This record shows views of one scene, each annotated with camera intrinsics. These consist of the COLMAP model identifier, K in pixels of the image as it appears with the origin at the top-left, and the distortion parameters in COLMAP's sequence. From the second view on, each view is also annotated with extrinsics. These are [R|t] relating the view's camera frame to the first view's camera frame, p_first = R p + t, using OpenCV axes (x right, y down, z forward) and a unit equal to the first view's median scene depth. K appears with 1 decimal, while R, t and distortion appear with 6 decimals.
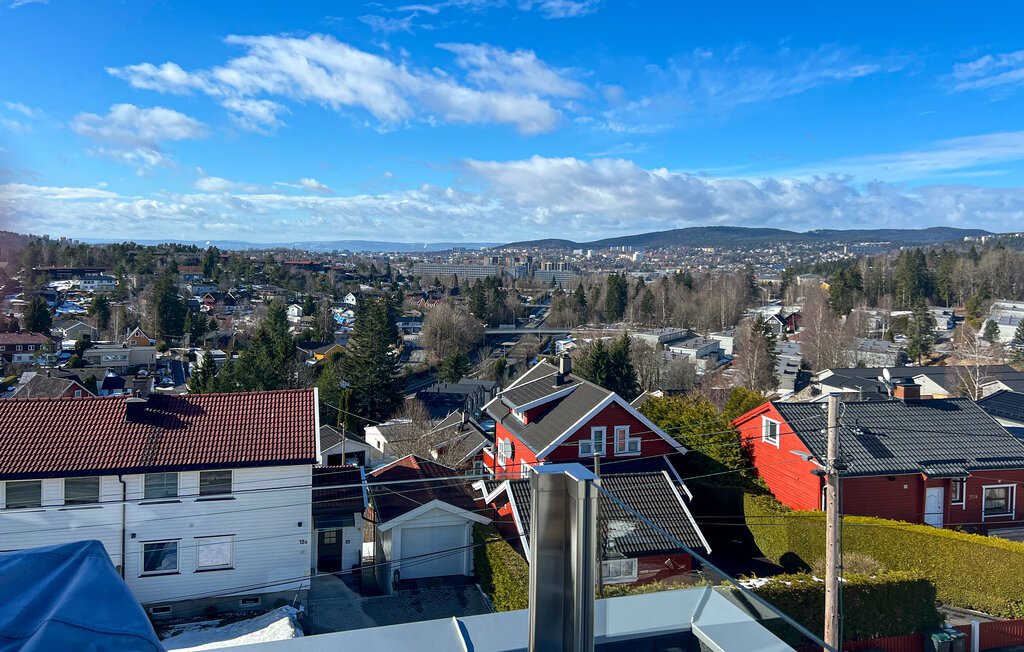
lens RADIAL K [[836.5, 0, 512.0], [0, 836.5, 326.0], [0, 0, 1]] dist [-0.003407, -0.001783]
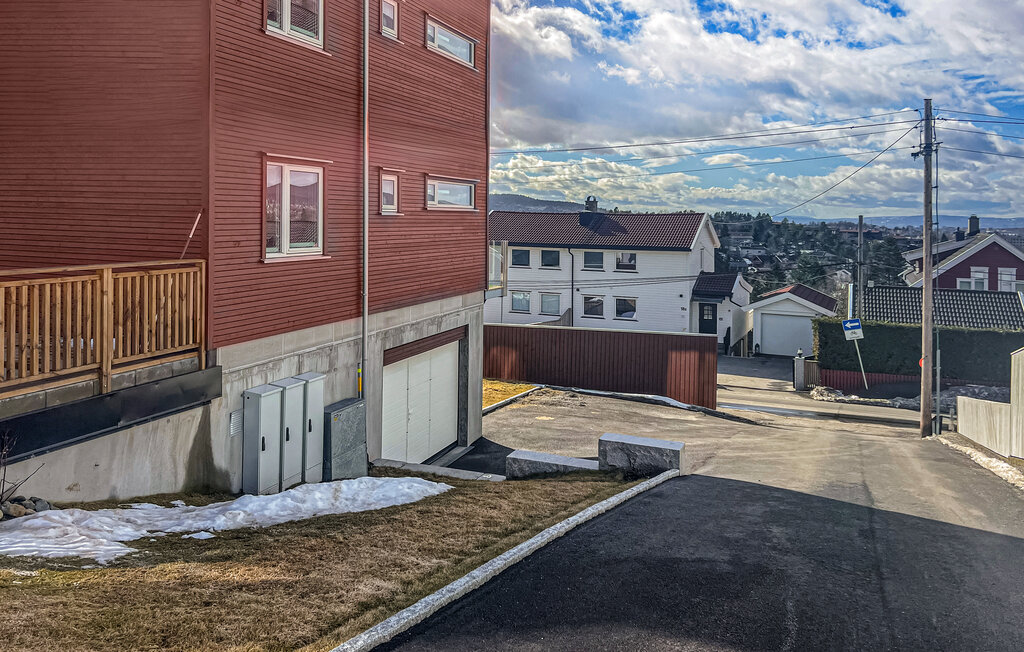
lens RADIAL K [[836.5, 0, 512.0], [0, 836.5, 326.0], [0, 0, 1]] dist [-0.003407, -0.001783]
pose [[0.790693, 0.033627, -0.611289, 0.406275], [-0.022535, 0.999412, 0.025828, 0.256103], [0.611798, -0.006647, 0.790986, -0.339626]]
